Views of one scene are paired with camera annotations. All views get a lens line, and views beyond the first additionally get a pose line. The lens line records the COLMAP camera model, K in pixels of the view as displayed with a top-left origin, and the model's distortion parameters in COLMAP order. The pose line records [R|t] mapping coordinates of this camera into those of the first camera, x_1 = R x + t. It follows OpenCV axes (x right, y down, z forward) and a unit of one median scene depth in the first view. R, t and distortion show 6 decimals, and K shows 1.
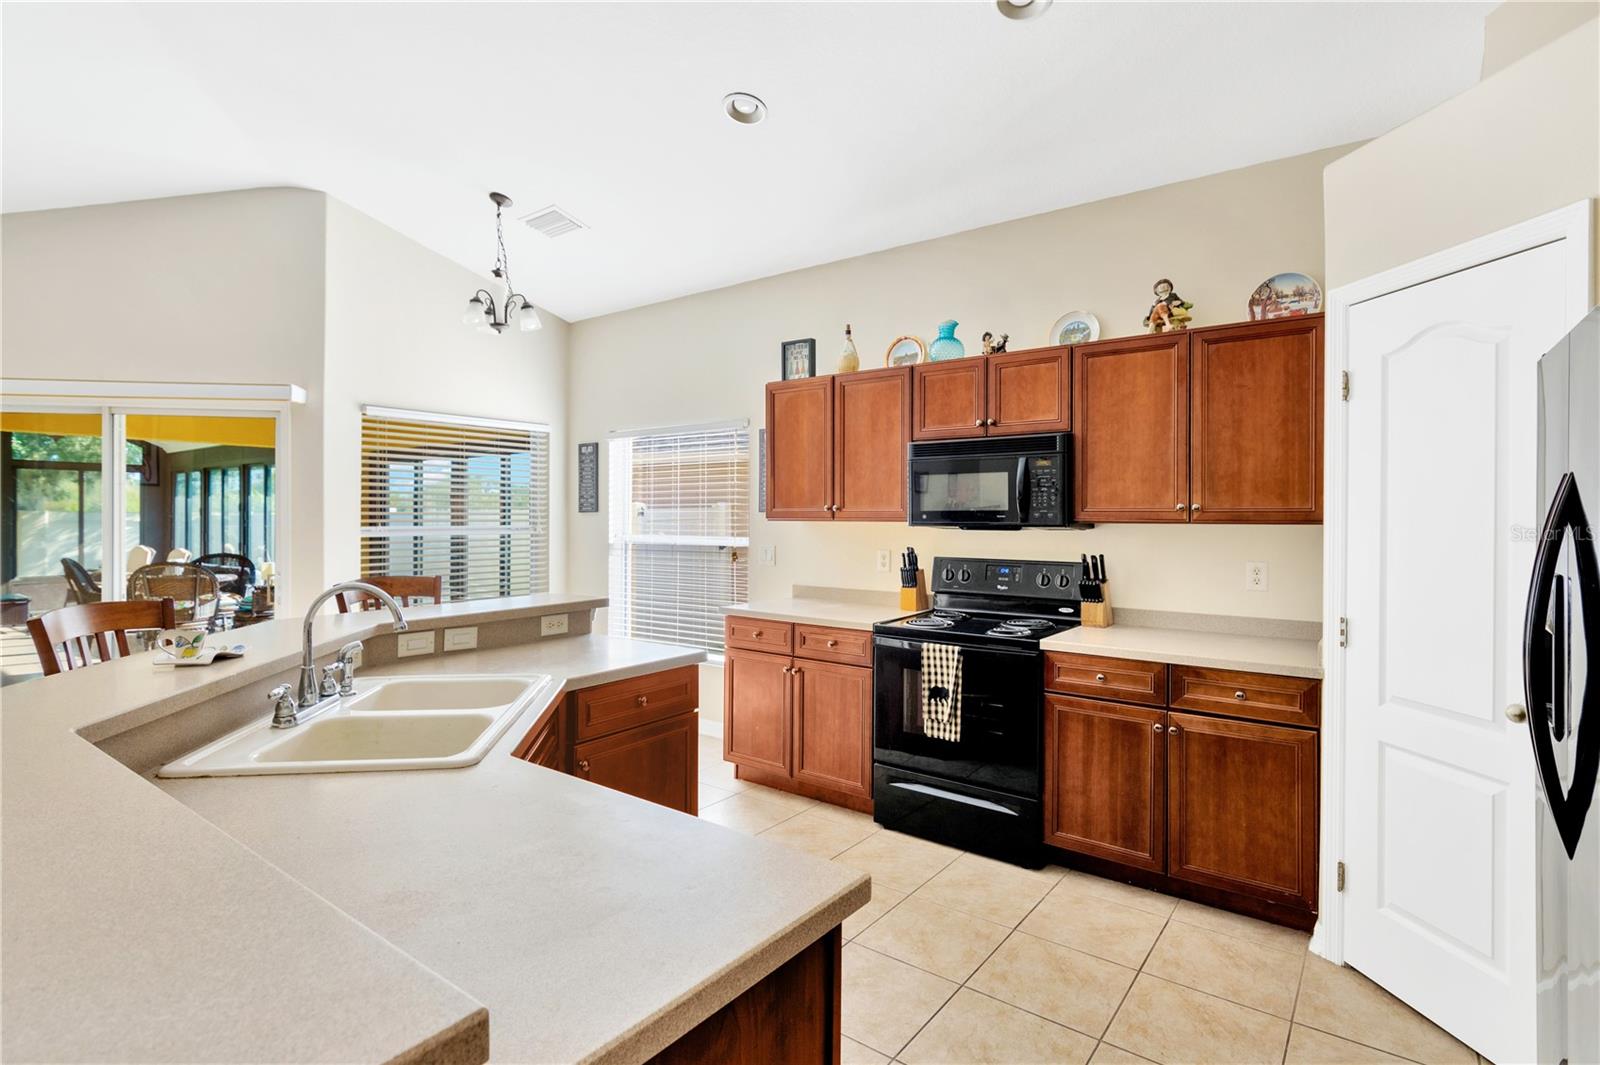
lens RADIAL K [[790.3, 0, 799.9], [0, 790.3, 515.4], [0, 0, 1]] dist [-0.000429, 0.001704]
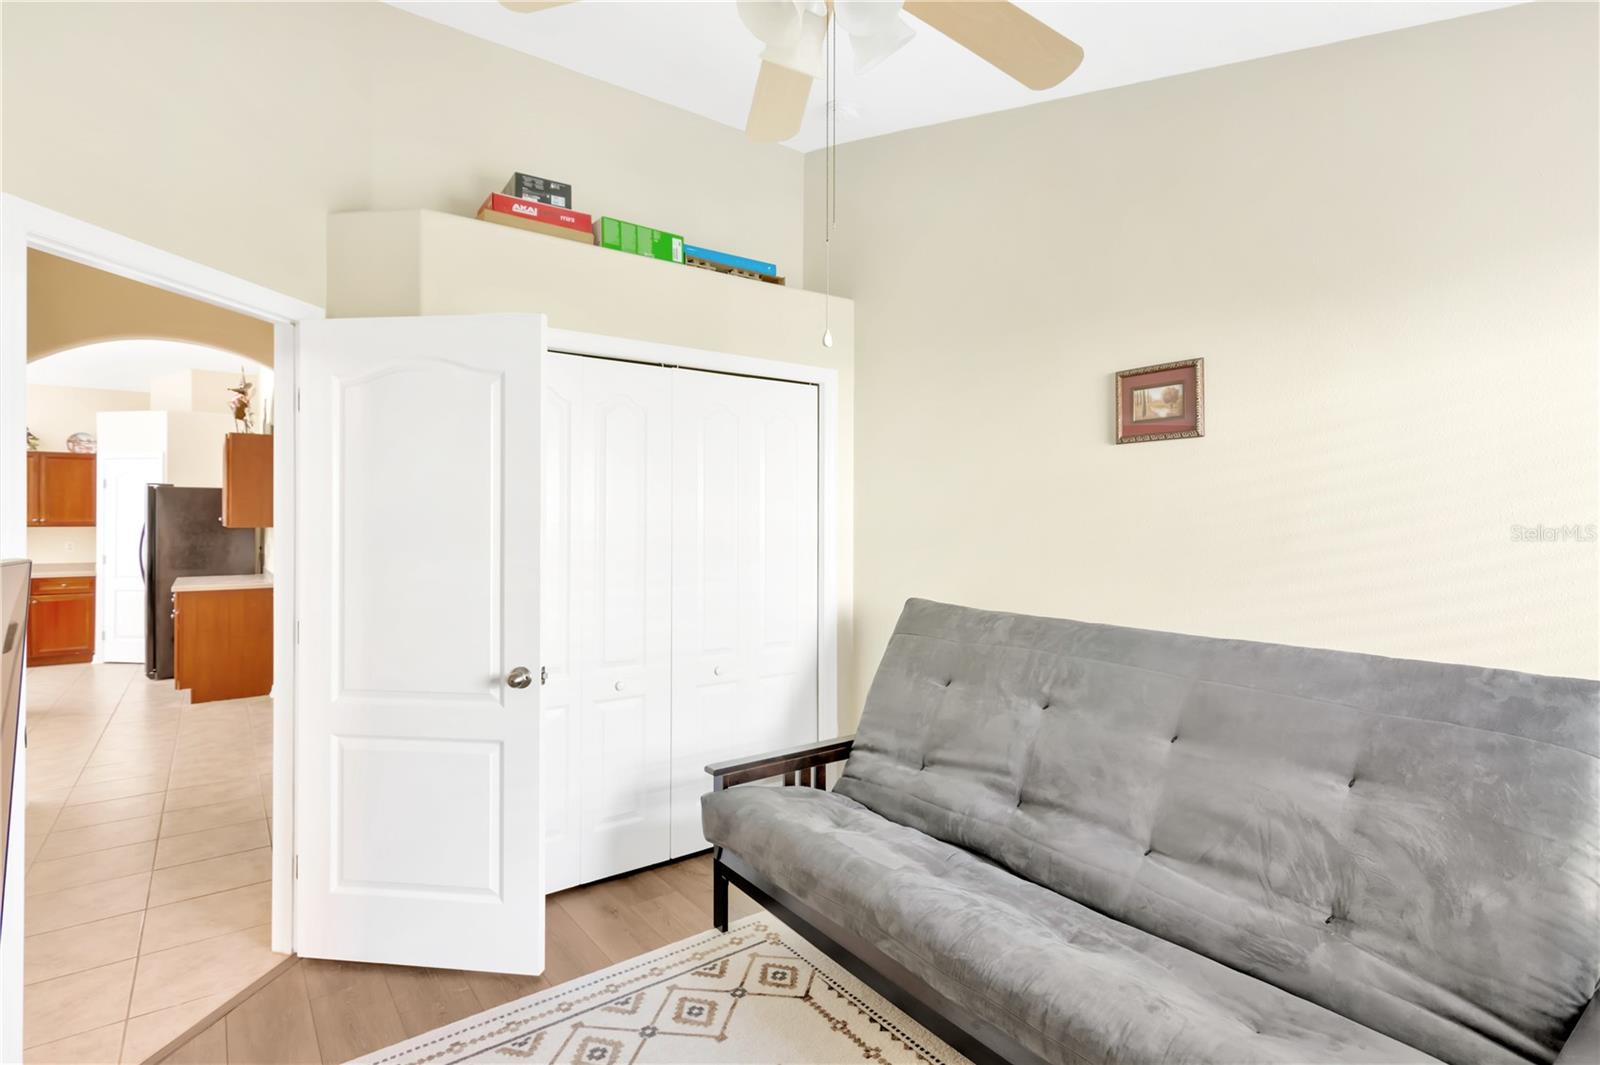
lens RADIAL K [[790.3, 0, 799.9], [0, 790.3, 515.4], [0, 0, 1]] dist [-0.000429, 0.001704]
pose [[0.279776, 0.003700, 0.960058, -1.136342], [0.002181, 0.999988, -0.004489, -0.008748], [-0.960063, 0.003350, 0.279765, -1.850792]]
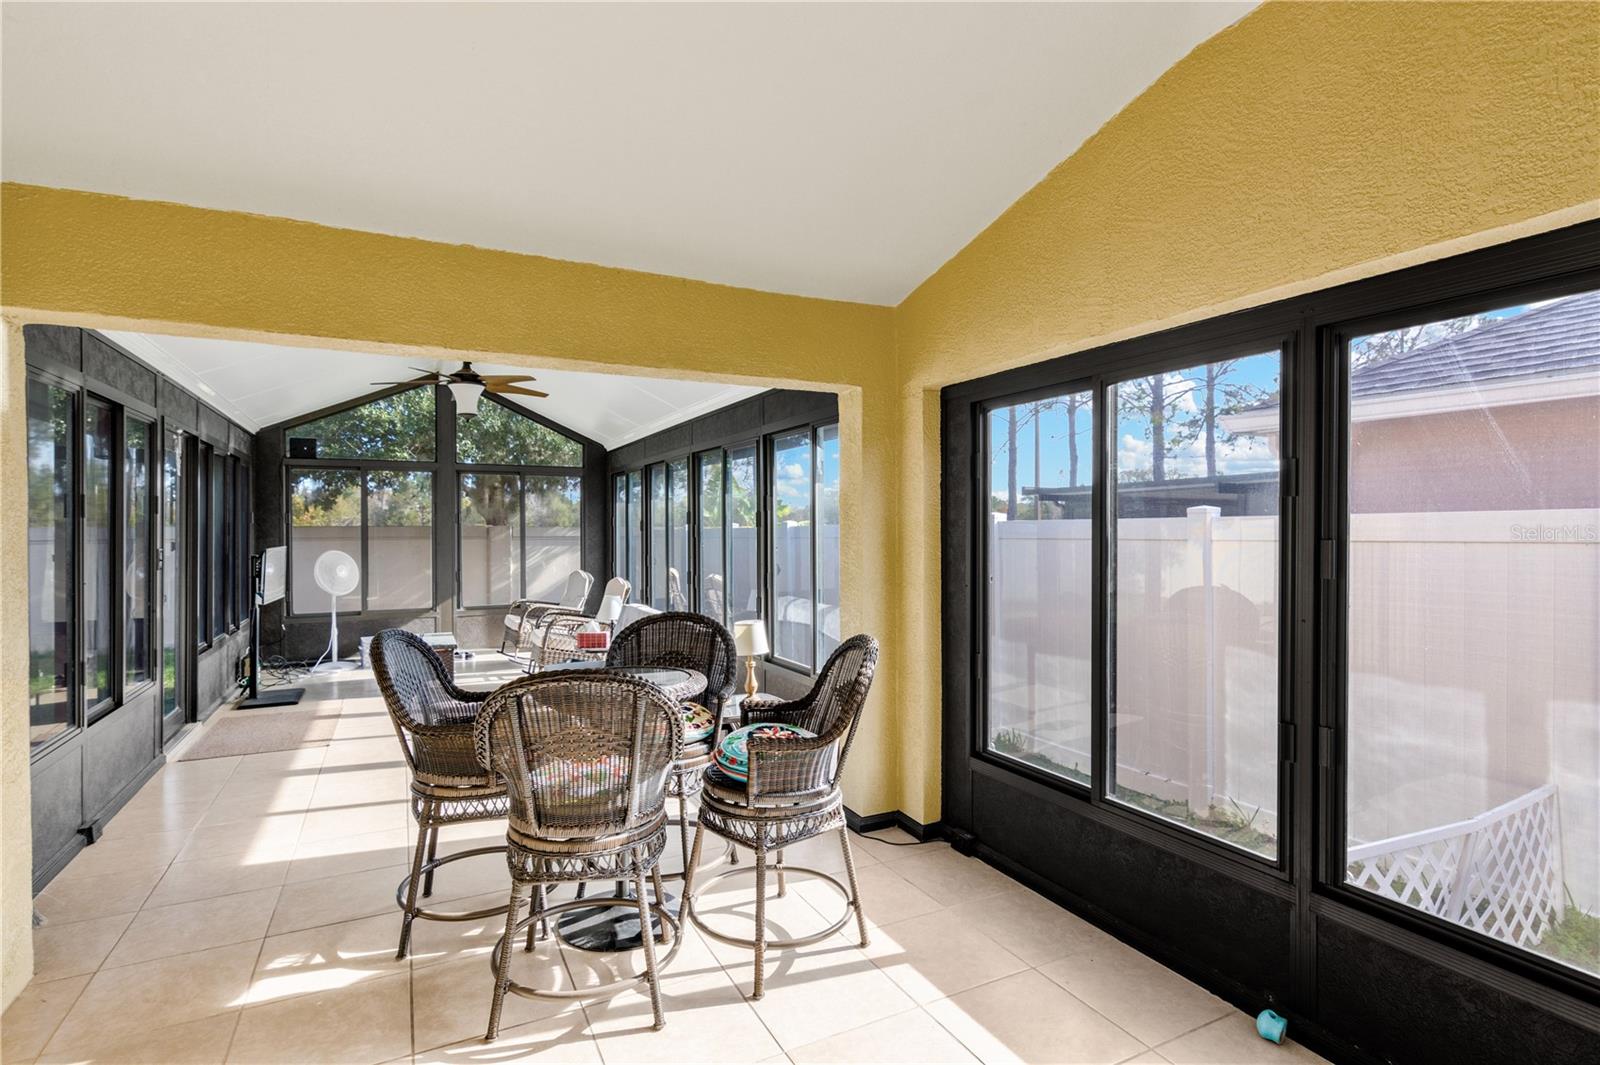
lens RADIAL K [[783.3, 0, 800.0], [0, 783.3, 532.5], [0, 0, 1]] dist [-0.013250, 0.000137]
pose [[0.903741, -0.000864, -0.428079, -0.990898], [0.002644, 0.999990, 0.003562, -0.000140], [0.428072, -0.004351, 0.903734, 1.281374]]
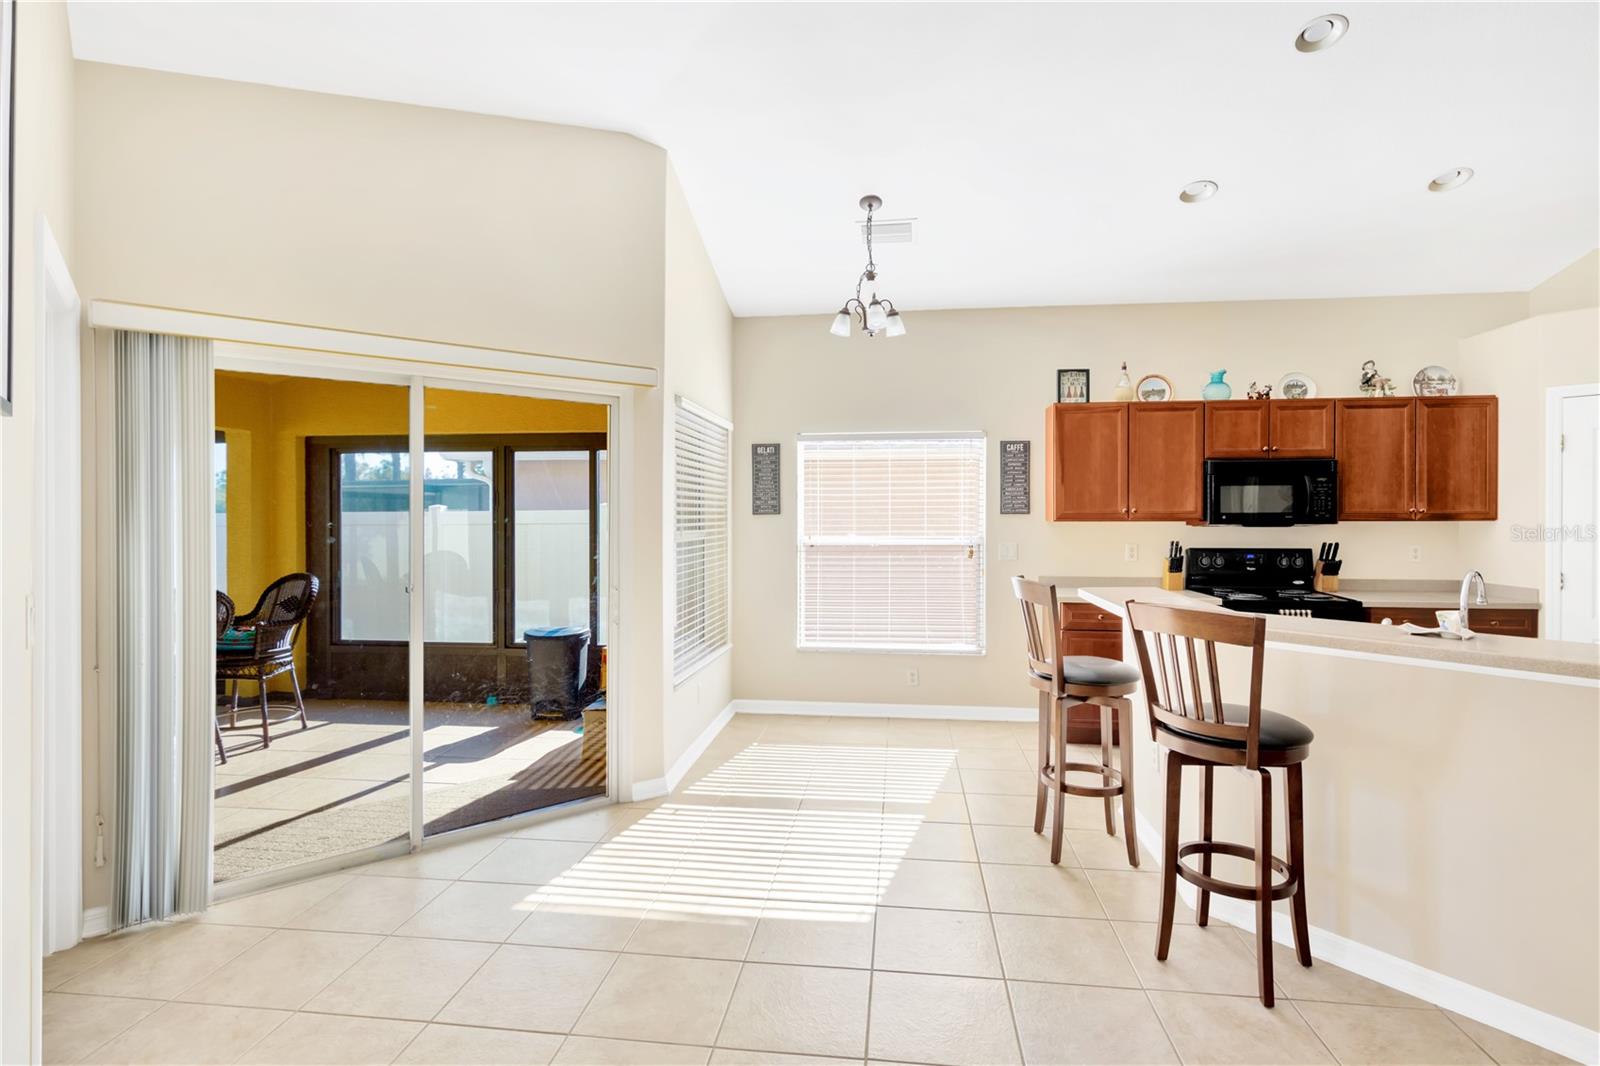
lens RADIAL K [[790.3, 0, 799.9], [0, 790.3, 515.9], [0, 0, 1]] dist [-0.000429, 0.001704]
pose [[0.867313, -0.003356, 0.497752, -1.181485], [0.003733, 0.999993, 0.000237, -0.003679], [-0.497749, 0.001653, 0.867319, 0.216725]]
